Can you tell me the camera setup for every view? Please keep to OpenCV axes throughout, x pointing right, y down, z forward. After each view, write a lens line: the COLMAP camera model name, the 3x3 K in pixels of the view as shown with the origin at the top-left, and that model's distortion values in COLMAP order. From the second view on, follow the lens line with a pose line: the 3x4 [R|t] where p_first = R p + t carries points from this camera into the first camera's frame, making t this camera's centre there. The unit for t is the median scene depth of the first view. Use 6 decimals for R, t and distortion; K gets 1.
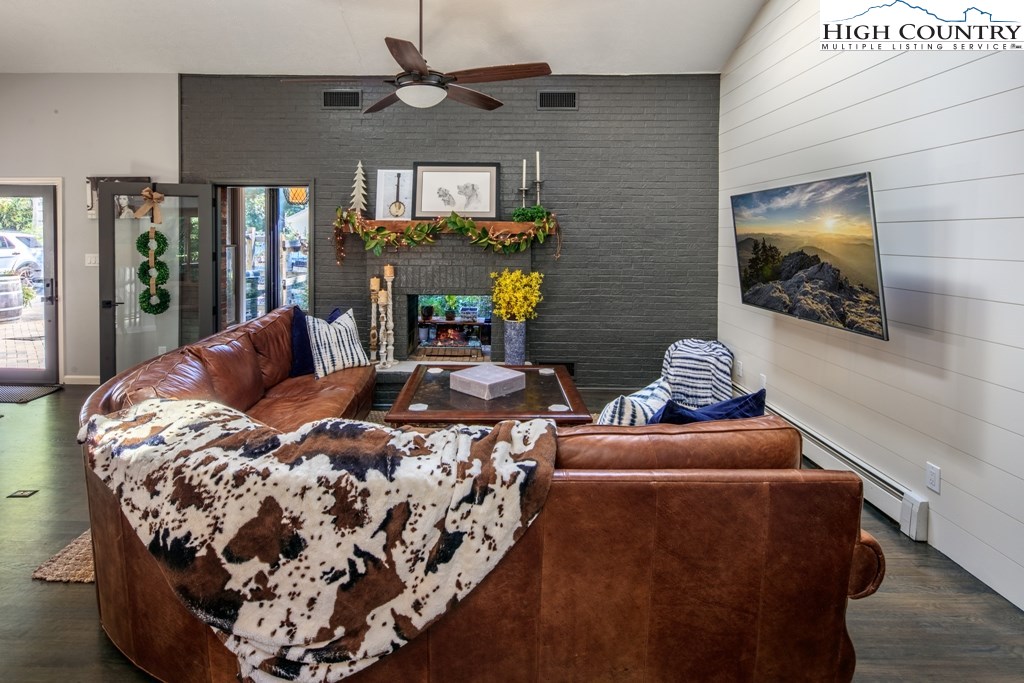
lens RADIAL K [[509.1, 0, 495.4], [0, 509.1, 248.7], [0, 0, 1]] dist [0.011089, -0.006874]
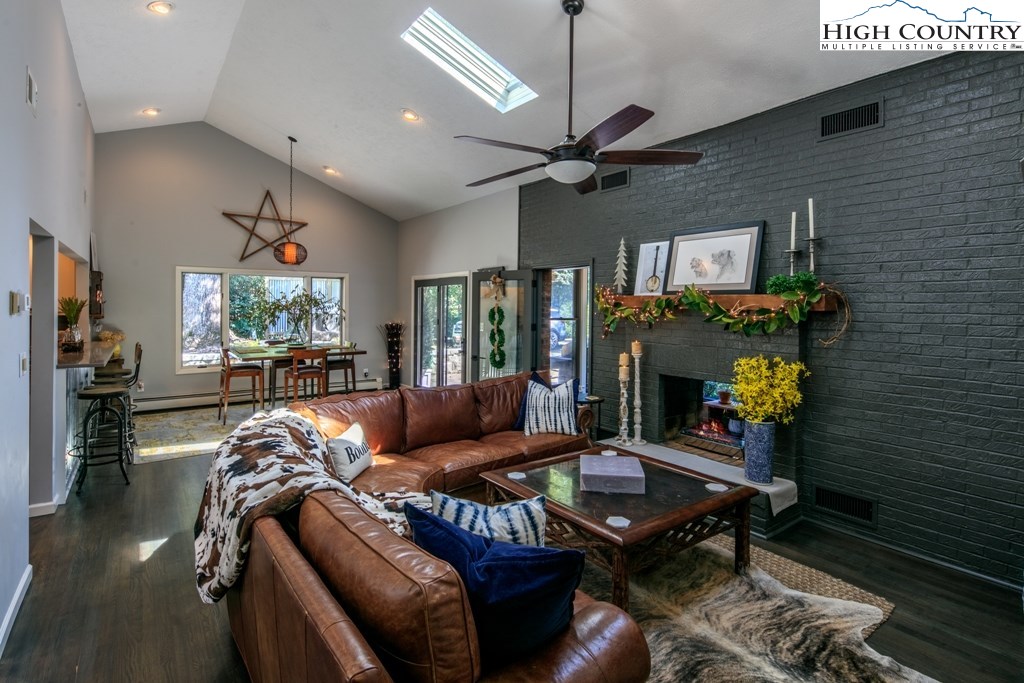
lens RADIAL K [[509.1, 0, 520.5], [0, 509.1, 312.7], [0, 0, 1]] dist [0.011089, -0.006874]
pose [[0.606263, 0.008863, -0.795215, 0.419430], [-0.026444, 0.999610, -0.009020, -0.007824], [0.794825, 0.026497, 0.606260, 0.223390]]
